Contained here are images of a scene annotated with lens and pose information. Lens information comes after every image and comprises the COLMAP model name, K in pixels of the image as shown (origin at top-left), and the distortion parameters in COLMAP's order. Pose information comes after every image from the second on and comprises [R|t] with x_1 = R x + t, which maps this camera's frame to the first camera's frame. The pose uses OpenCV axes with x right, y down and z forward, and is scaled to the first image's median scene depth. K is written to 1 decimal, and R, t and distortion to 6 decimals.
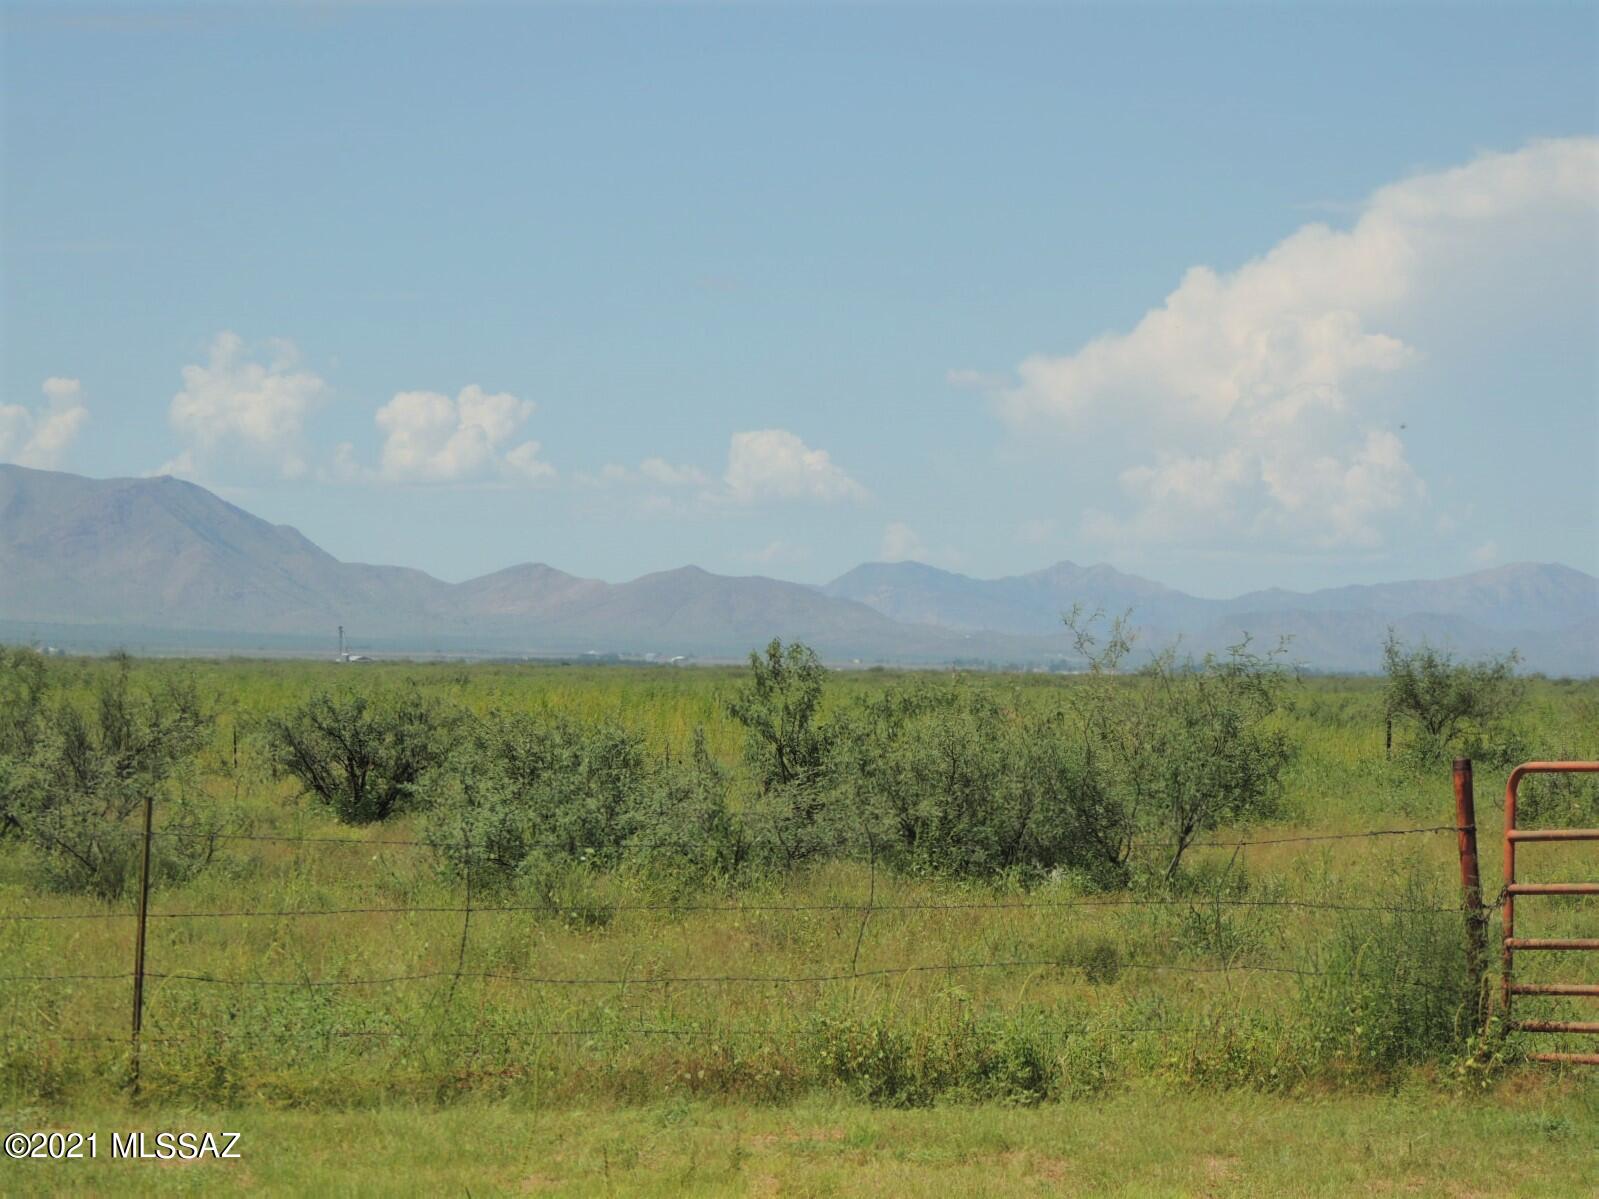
lens RADIAL K [[6774.7, 0, 799.5], [0, 6774.7, 599.5], [0, 0, 1]] dist [0.092795, 9.678412]
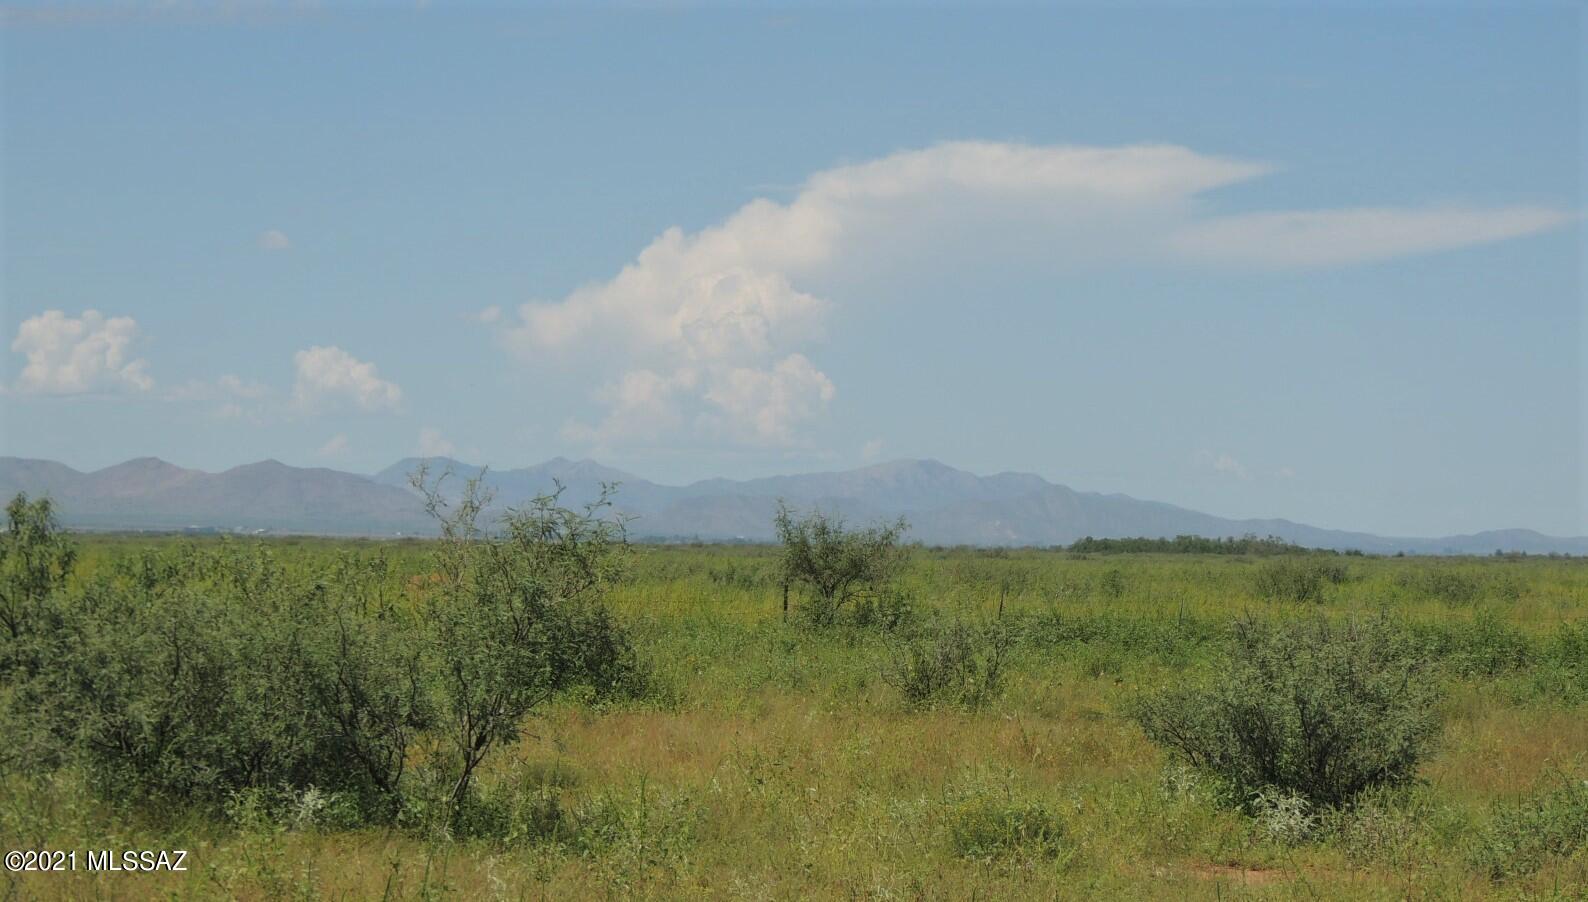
lens RADIAL K [[4929.5, 0, 794.0], [0, 4929.5, 451.0], [0, 0, 1]] dist [-0.028821, -0.167343]
pose [[0.996496, 0.002432, 0.083599, 0.024205], [-0.001778, 0.999967, -0.007902, 0.003125], [-0.083616, 0.007726, 0.996468, 0.235949]]
